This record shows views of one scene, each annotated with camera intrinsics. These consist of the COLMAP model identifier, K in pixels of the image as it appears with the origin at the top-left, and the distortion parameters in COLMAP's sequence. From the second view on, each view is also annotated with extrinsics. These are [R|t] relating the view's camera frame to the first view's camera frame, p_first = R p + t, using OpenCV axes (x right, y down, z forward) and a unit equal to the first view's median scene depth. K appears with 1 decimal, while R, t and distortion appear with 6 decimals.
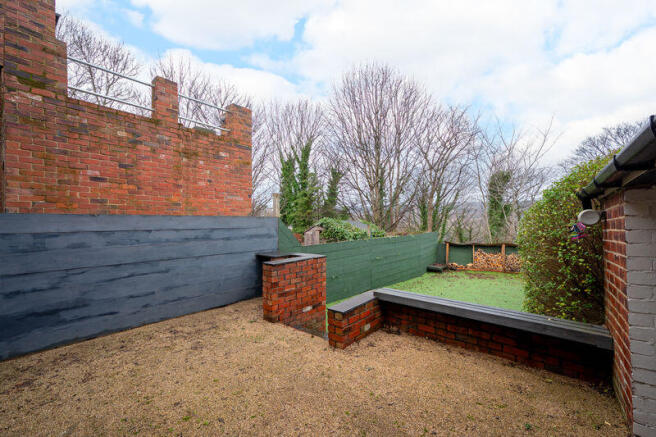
lens RADIAL K [[275.3, 0, 326.4], [0, 275.3, 222.8], [0, 0, 1]] dist [0.000451, -0.000100]
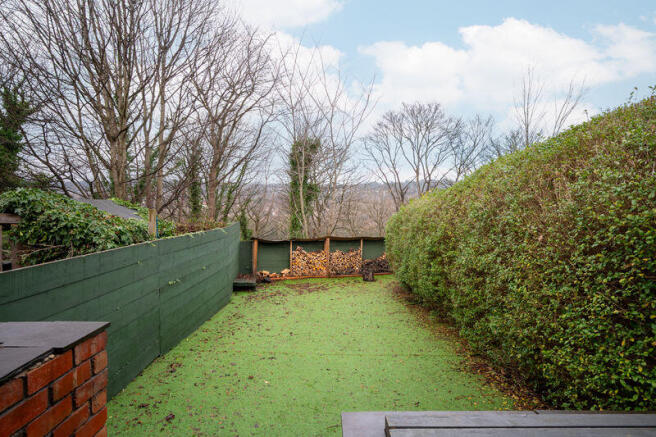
lens RADIAL K [[394.1, 0, 327.0], [0, 394.1, 219.0], [0, 0, 1]] dist [0.003280, -0.000027]
pose [[0.748631, -0.012433, 0.662870, -0.077981], [-0.001641, 0.999786, 0.020606, 0.017047], [-0.662985, -0.016514, 0.748451, 0.561211]]
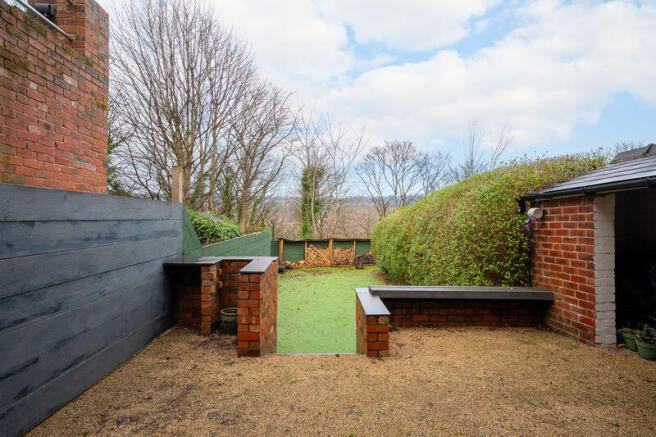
lens RADIAL K [[337.4, 0, 329.6], [0, 337.4, 220.6], [0, 0, 1]] dist [0.000768, -0.000681]
pose [[0.734076, 0.008288, 0.679016, -0.495610], [-0.013288, 0.999909, 0.002161, 0.013900], [-0.678937, -0.010609, 0.734120, 0.202712]]
